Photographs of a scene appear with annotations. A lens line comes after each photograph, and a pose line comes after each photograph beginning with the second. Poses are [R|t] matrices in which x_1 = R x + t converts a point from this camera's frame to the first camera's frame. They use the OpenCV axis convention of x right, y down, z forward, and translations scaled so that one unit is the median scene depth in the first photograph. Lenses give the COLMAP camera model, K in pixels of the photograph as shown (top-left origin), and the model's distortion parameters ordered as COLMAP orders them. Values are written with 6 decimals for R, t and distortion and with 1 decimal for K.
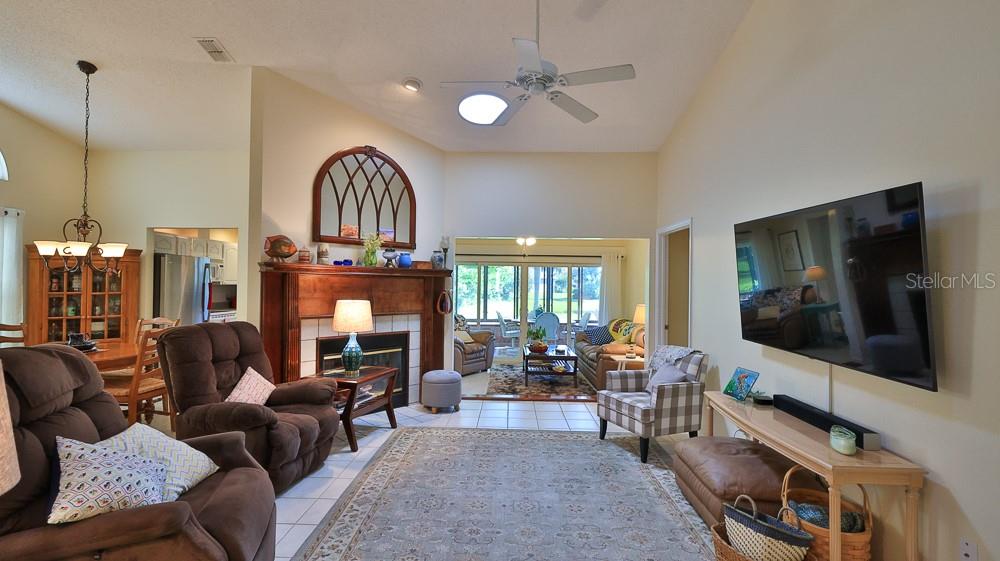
lens RADIAL K [[441.1, 0, 500.6], [0, 441.1, 279.1], [0, 0, 1]] dist [0.000394, -0.000630]
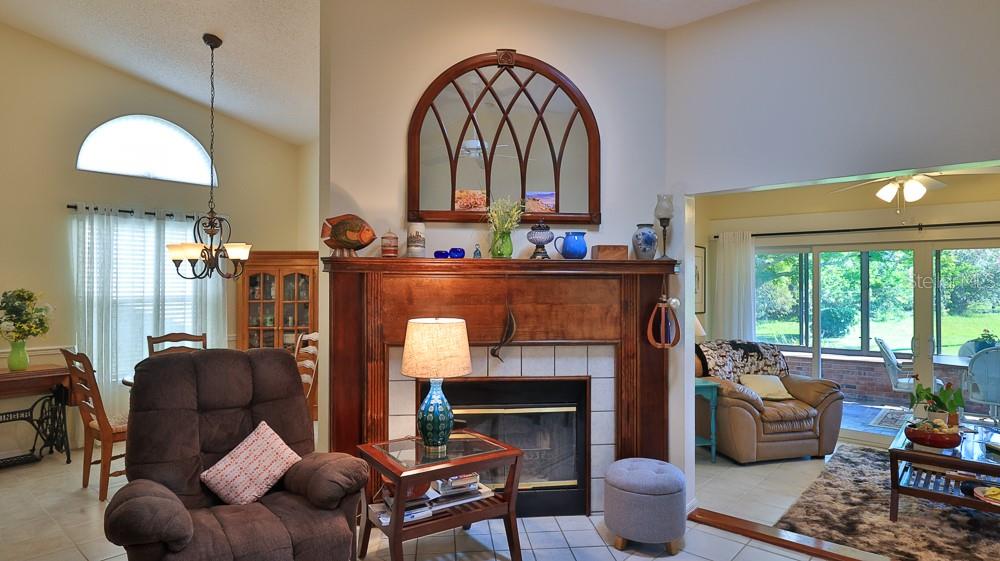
lens RADIAL K [[555.7, 0, 505.4], [0, 555.7, 279.1], [0, 0, 1]] dist [0.004055, 0.000294]
pose [[0.769661, -0.017880, -0.638202, 0.153768], [0.014461, 0.999840, -0.010571, 0.004879], [0.638289, -0.001093, 0.769796, 0.423493]]
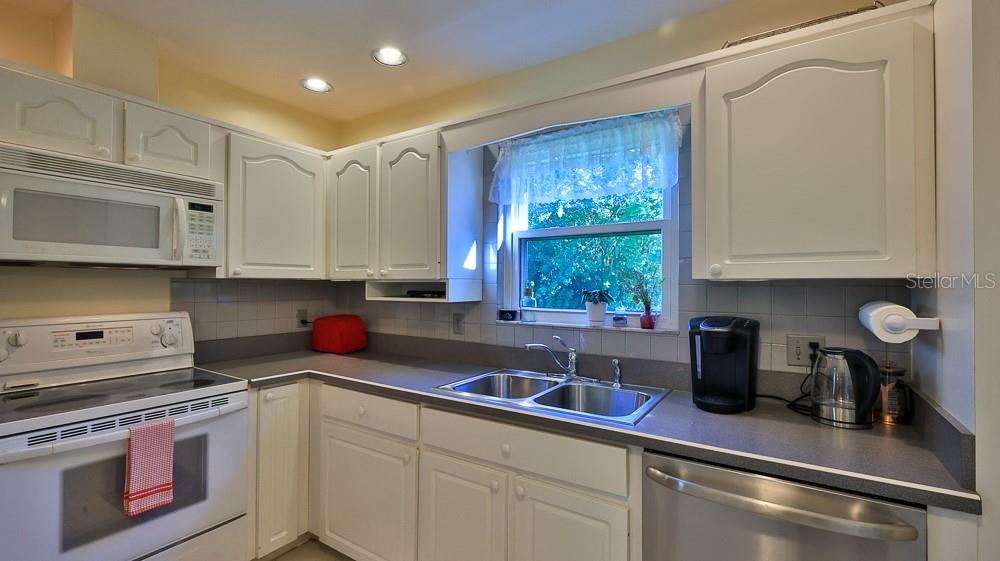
lens RADIAL K [[441.1, 0, 501.0], [0, 441.1, 280.4], [0, 0, 1]] dist [0.000394, -0.000630]
pose [[0.837868, -0.013551, -0.545705, -0.514547], [0.014168, 0.999895, -0.003076, 0.025474], [0.545689, -0.005155, 0.837972, 1.317168]]
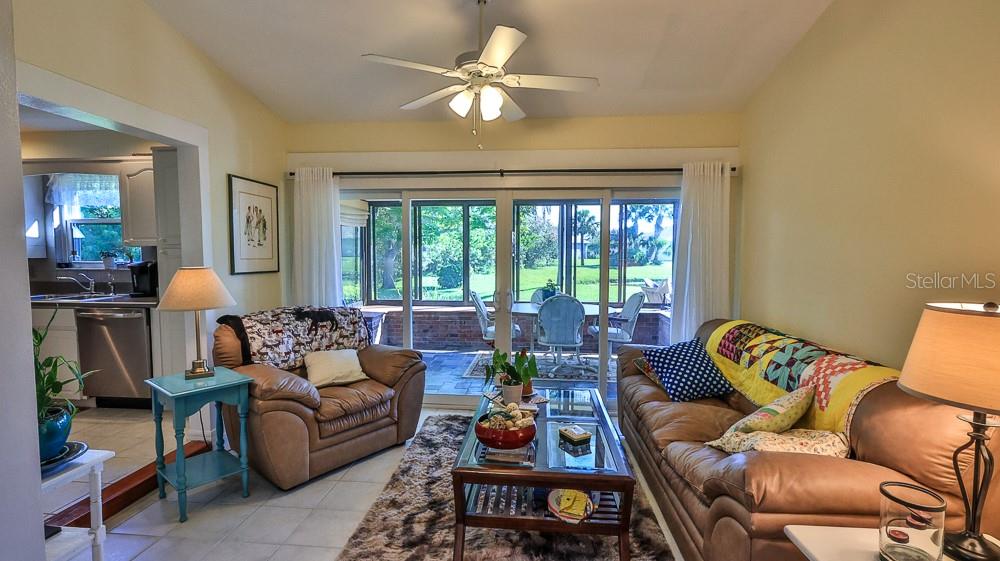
lens RADIAL K [[441.1, 0, 497.5], [0, 441.1, 279.0], [0, 0, 1]] dist [0.000394, -0.000630]
pose [[0.996602, -0.005252, -0.082205, 0.142900], [0.011371, 0.997183, 0.074144, 0.033285], [0.081584, -0.074827, 0.993854, 0.929545]]
